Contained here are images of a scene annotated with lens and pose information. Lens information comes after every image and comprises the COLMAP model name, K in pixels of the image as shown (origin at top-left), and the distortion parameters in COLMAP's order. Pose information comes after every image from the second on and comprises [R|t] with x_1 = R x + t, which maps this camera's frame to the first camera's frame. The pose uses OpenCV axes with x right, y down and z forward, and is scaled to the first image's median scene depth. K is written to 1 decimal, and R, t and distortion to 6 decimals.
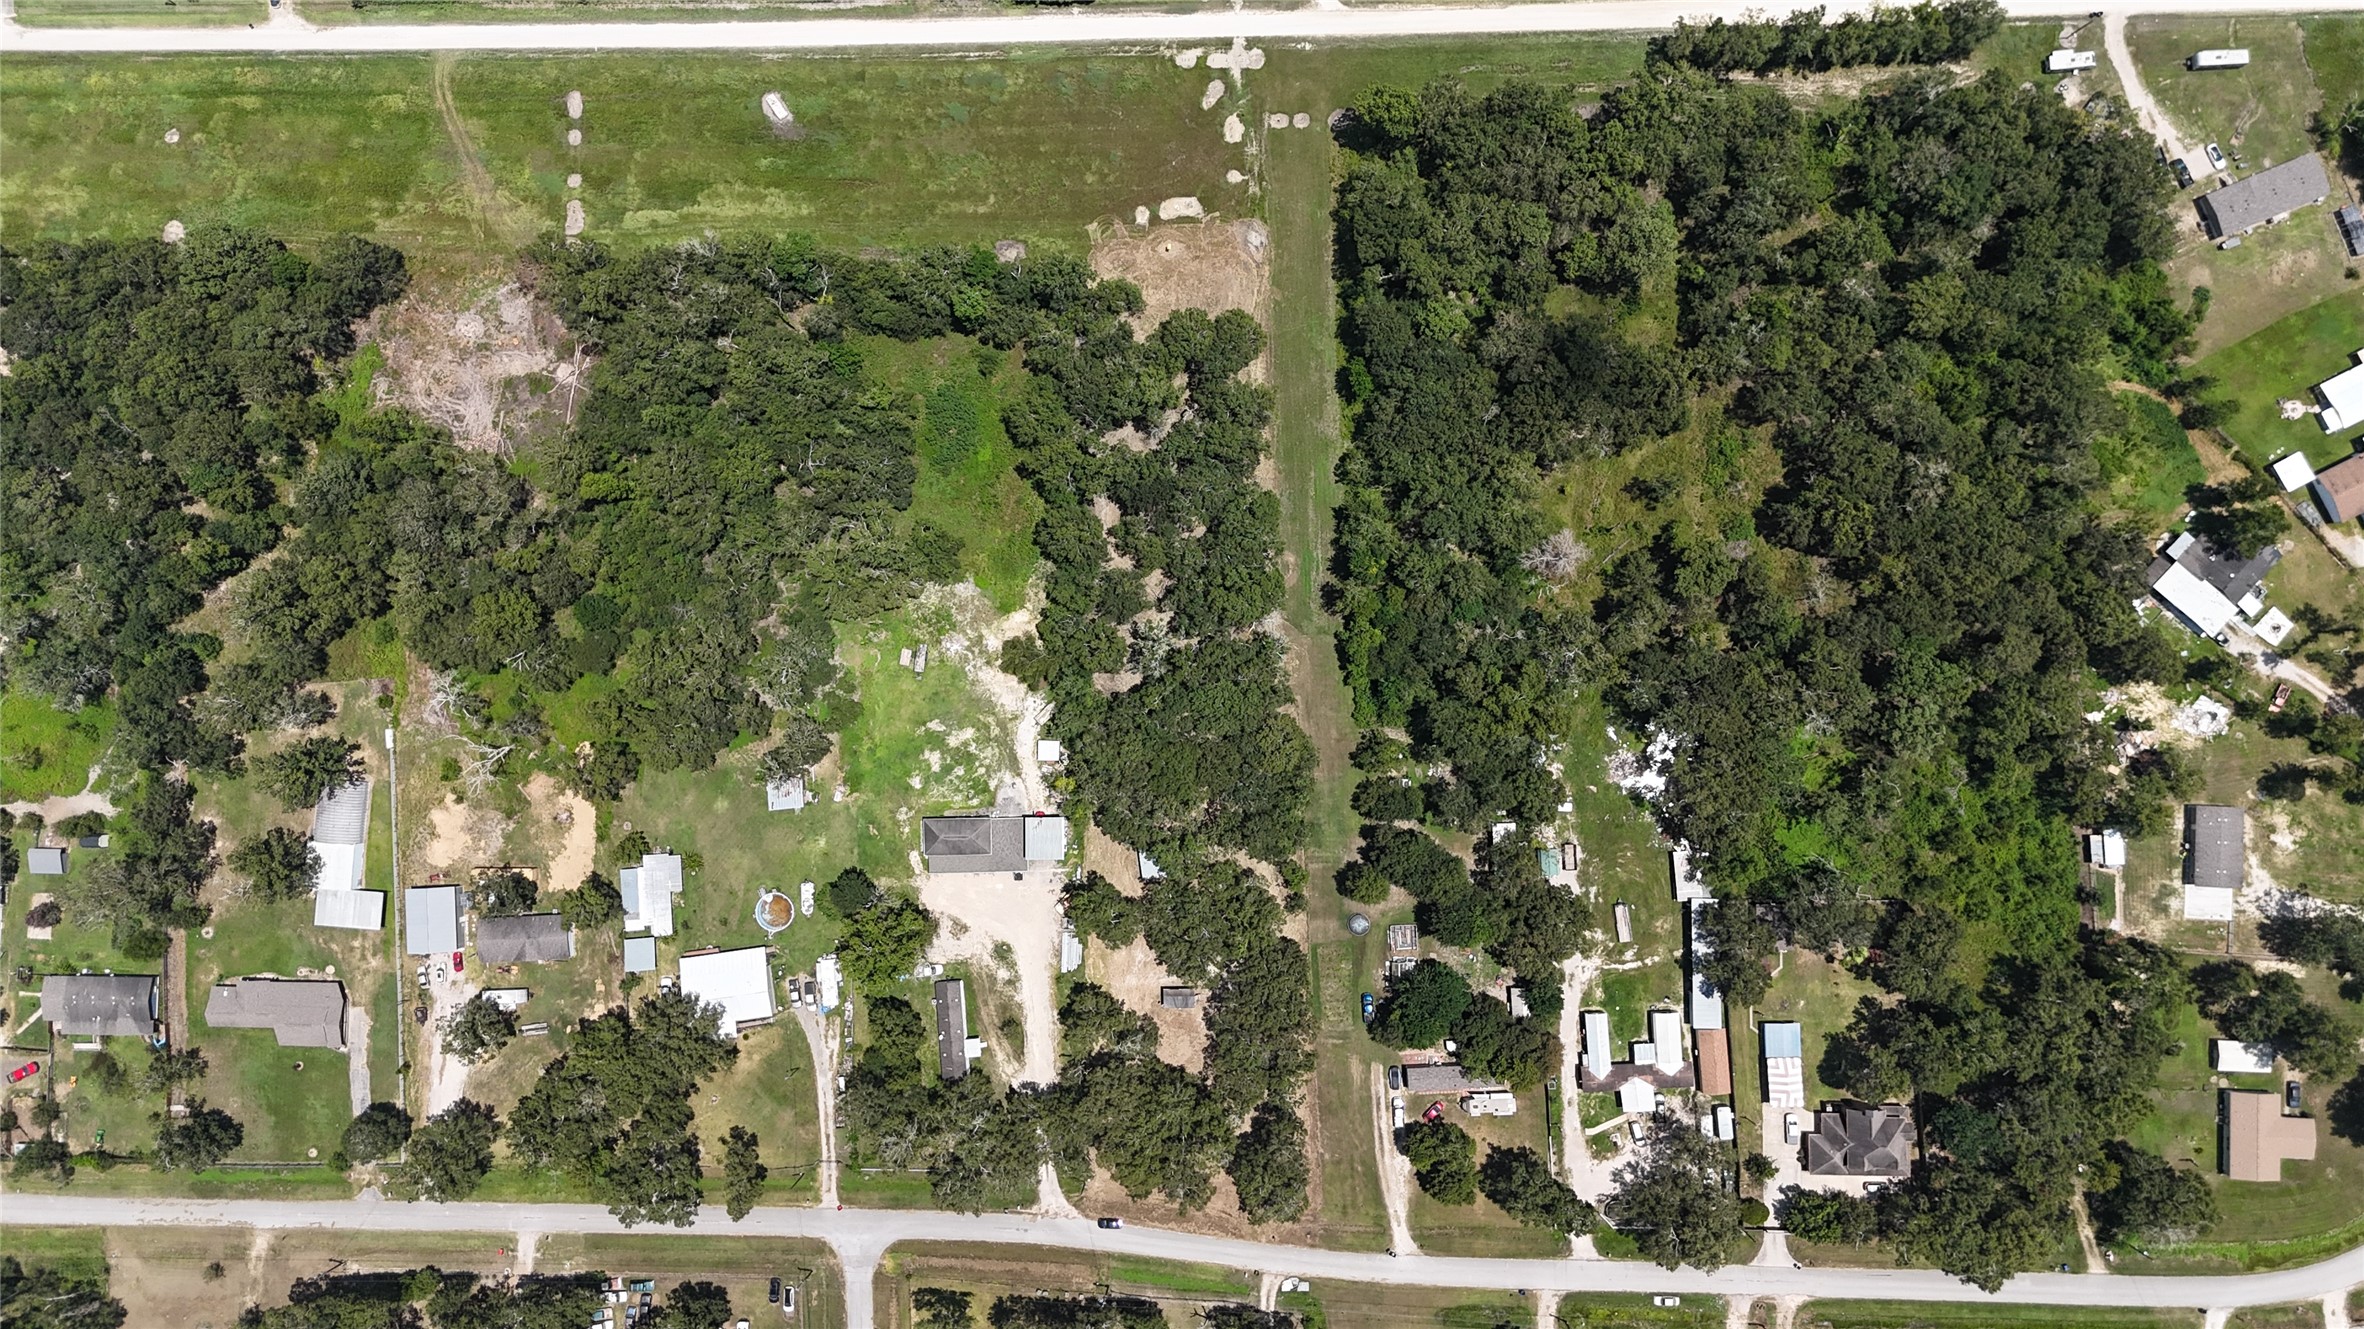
lens RADIAL K [[1747.0, 0, 1179.1], [0, 1747.0, 669.1], [0, 0, 1]] dist [0.070776, -0.069869]
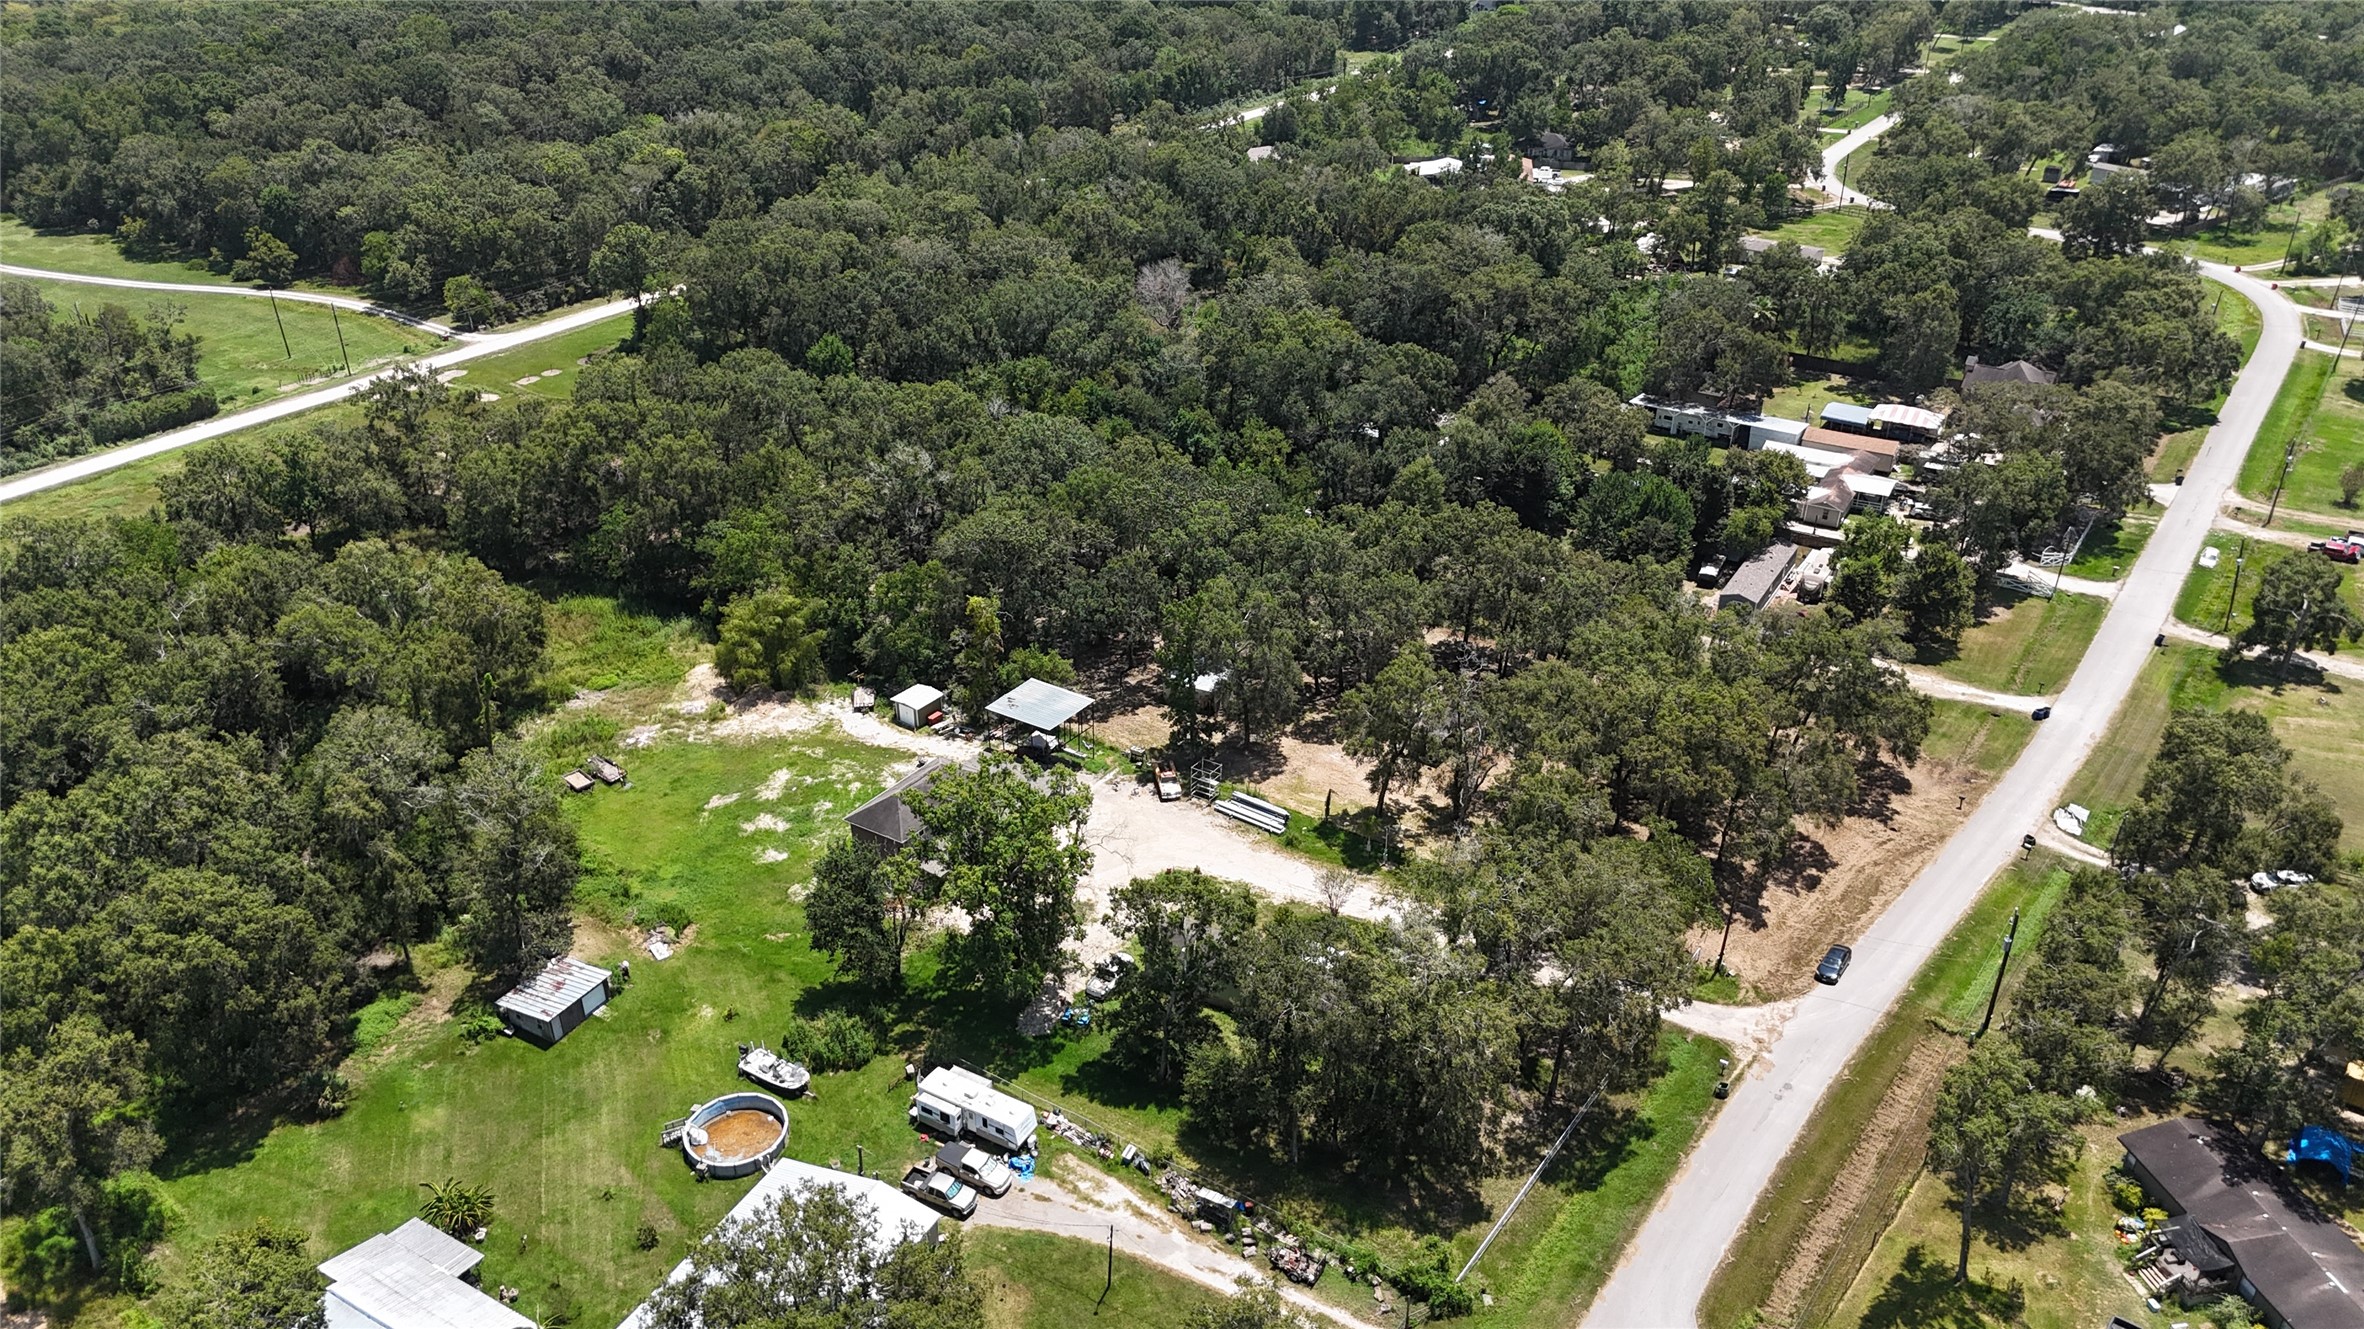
lens RADIAL K [[1747.0, 0, 1179.1], [0, 1747.0, 669.1], [0, 0, 1]] dist [0.070776, -0.069869]
pose [[0.572562, -0.355550, 0.738754, -0.421779], [0.818722, 0.295455, -0.492342, 0.374264], [-0.043216, 0.886730, 0.460263, 0.742751]]
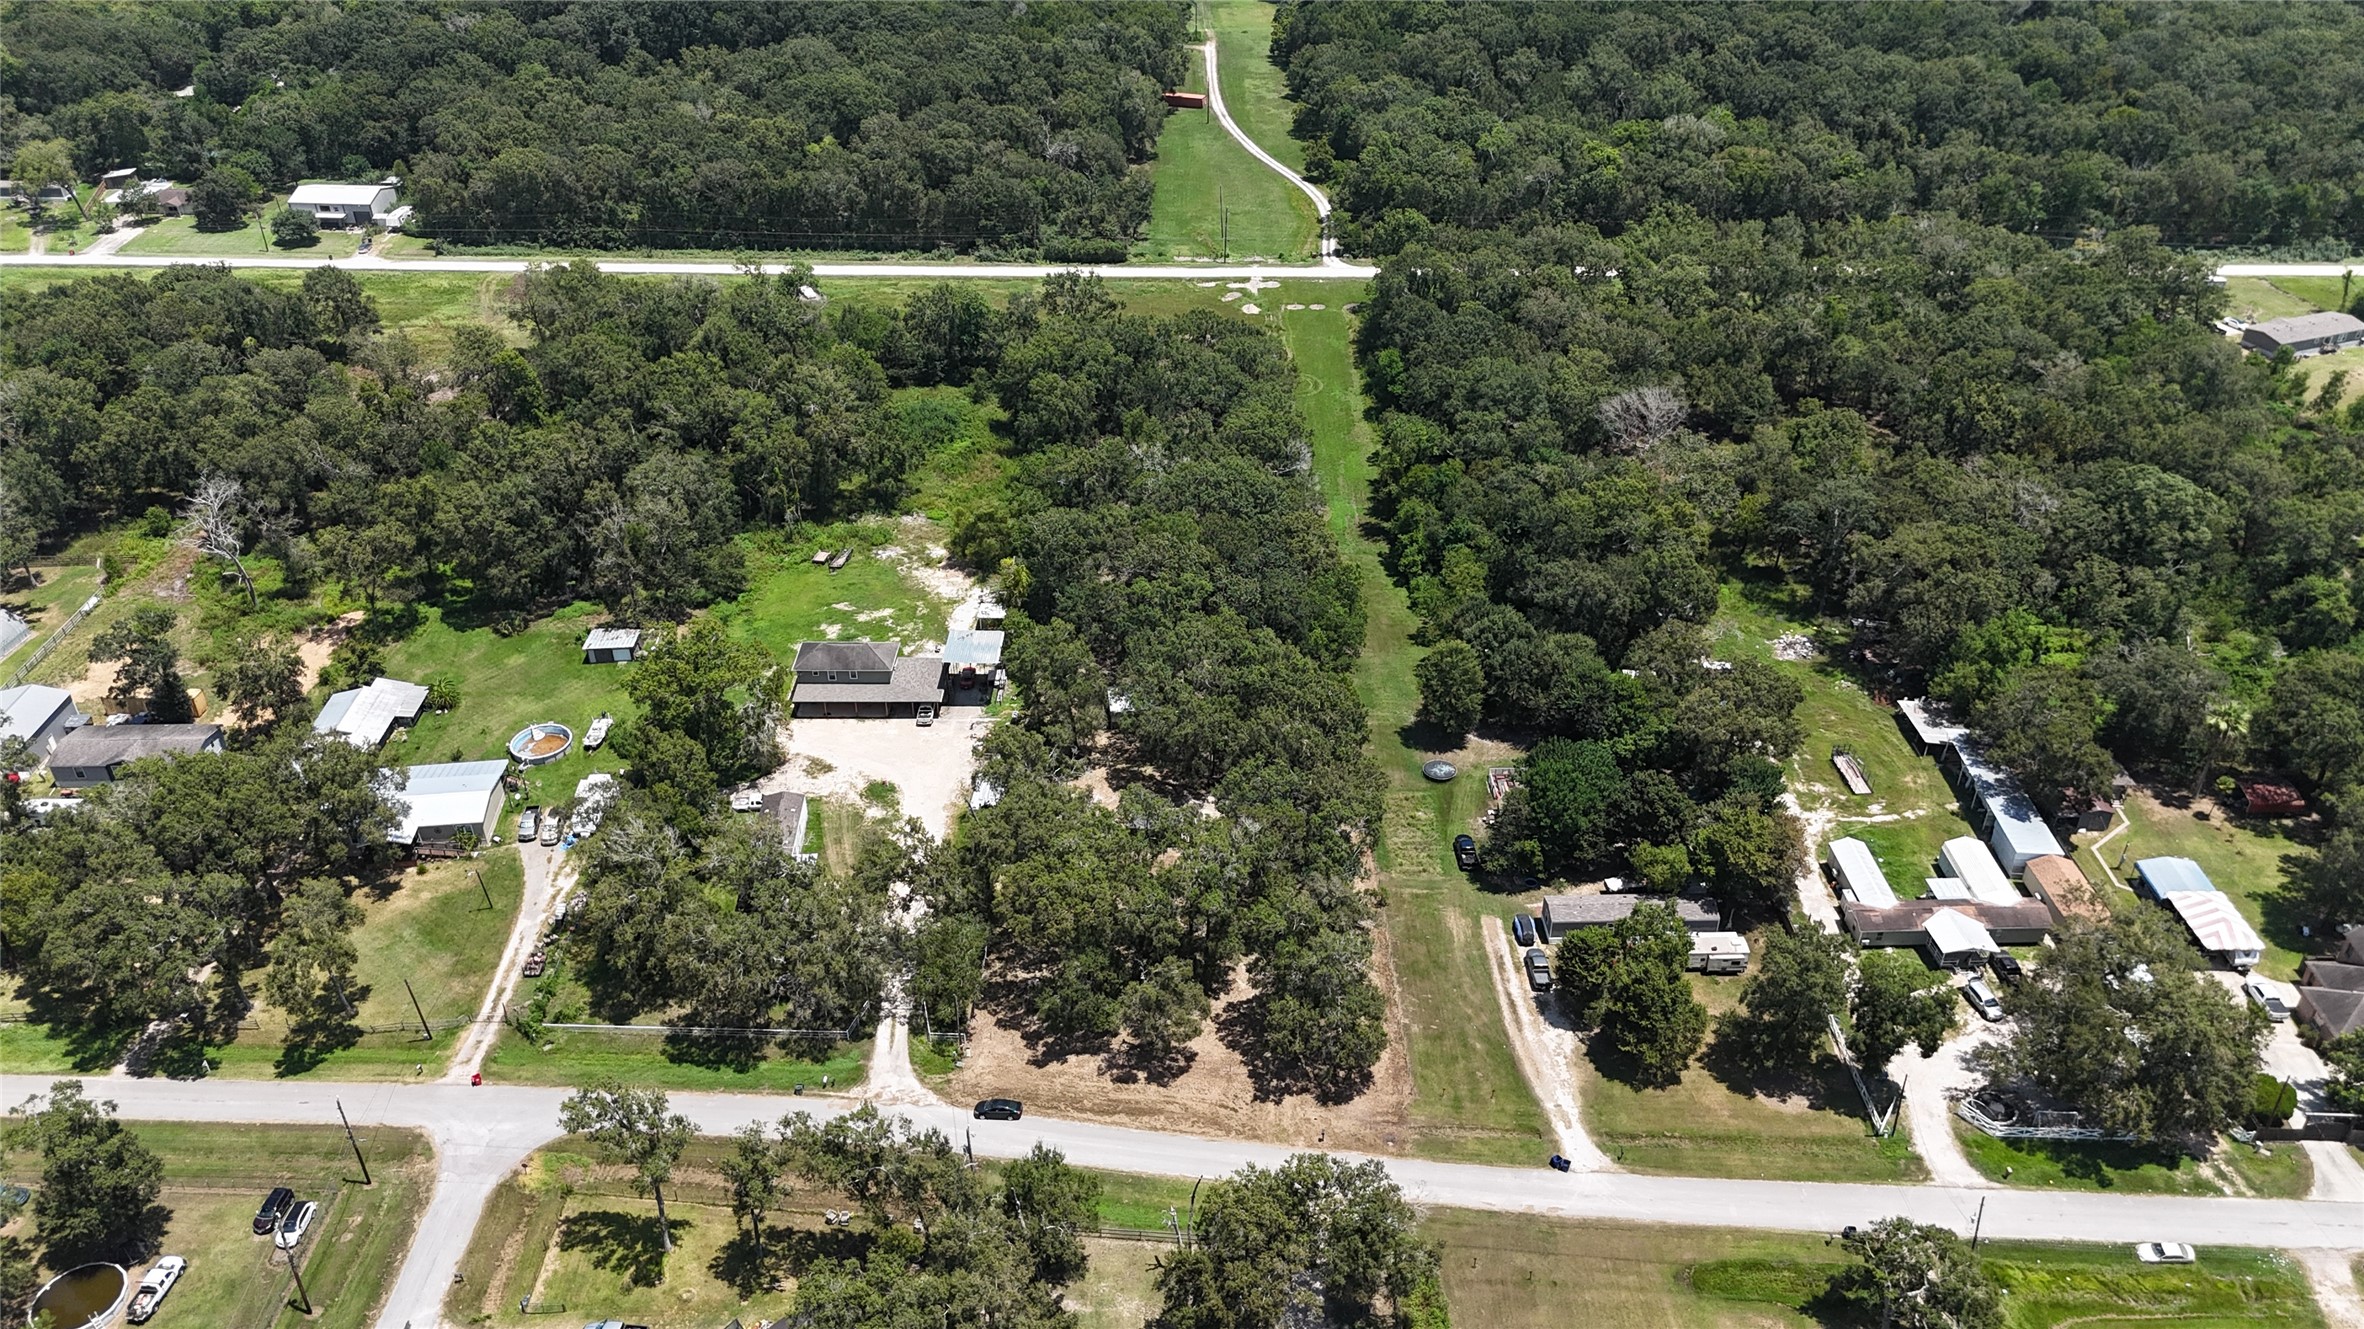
lens RADIAL K [[1747.0, 0, 1179.1], [0, 1747.0, 669.1], [0, 0, 1]] dist [0.070776, -0.069869]
pose [[0.998711, 0.048979, -0.013300, 0.013390], [-0.038838, 0.568856, -0.821519, 0.656065], [-0.032671, 0.820977, 0.570025, 0.602833]]
